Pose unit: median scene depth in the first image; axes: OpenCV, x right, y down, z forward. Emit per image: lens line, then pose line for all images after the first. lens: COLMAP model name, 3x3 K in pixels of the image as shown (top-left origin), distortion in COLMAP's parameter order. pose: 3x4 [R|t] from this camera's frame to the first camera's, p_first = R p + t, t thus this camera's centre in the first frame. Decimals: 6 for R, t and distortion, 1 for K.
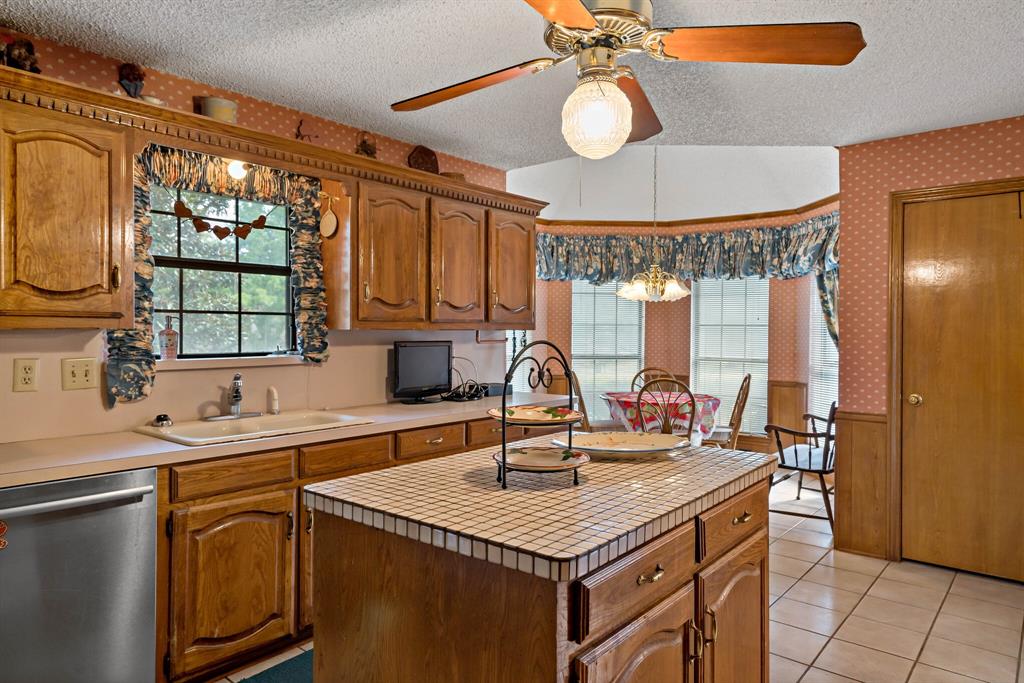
lens RADIAL K [[656.1, 0, 514.5], [0, 656.1, 339.2], [0, 0, 1]] dist [0.004112, -0.000930]
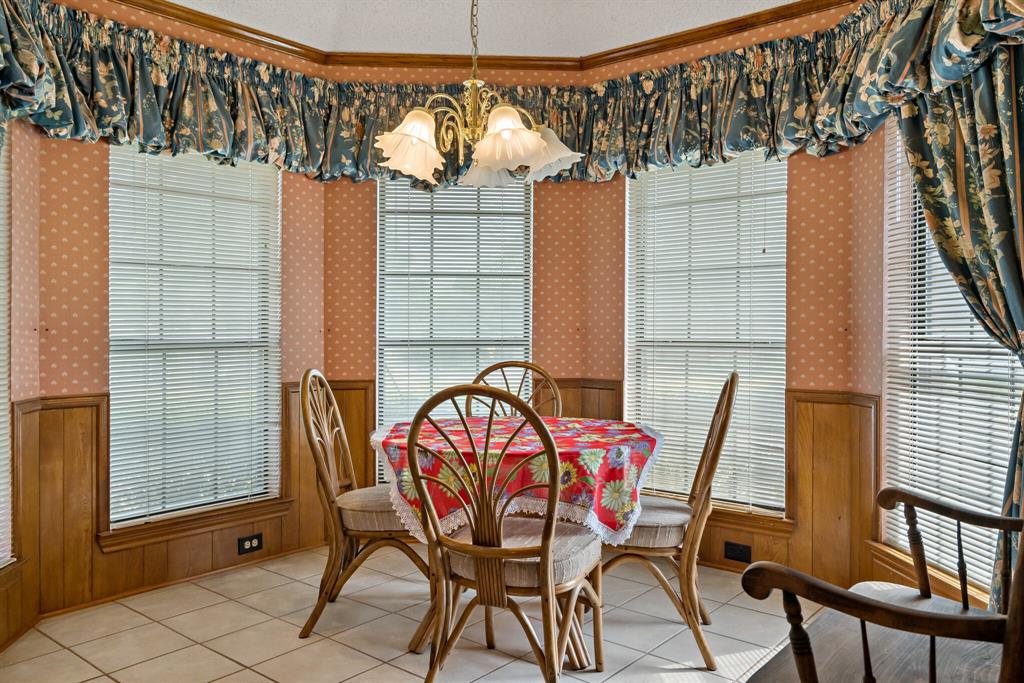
lens RADIAL K [[756.2, 0, 512.3], [0, 756.2, 341.8], [0, 0, 1]] dist [0.000685, 0.003816]
pose [[0.999978, -0.005156, -0.004274, 0.200716], [0.005146, 0.999984, -0.002372, 0.030742], [0.004286, 0.002350, 0.999988, 0.483012]]
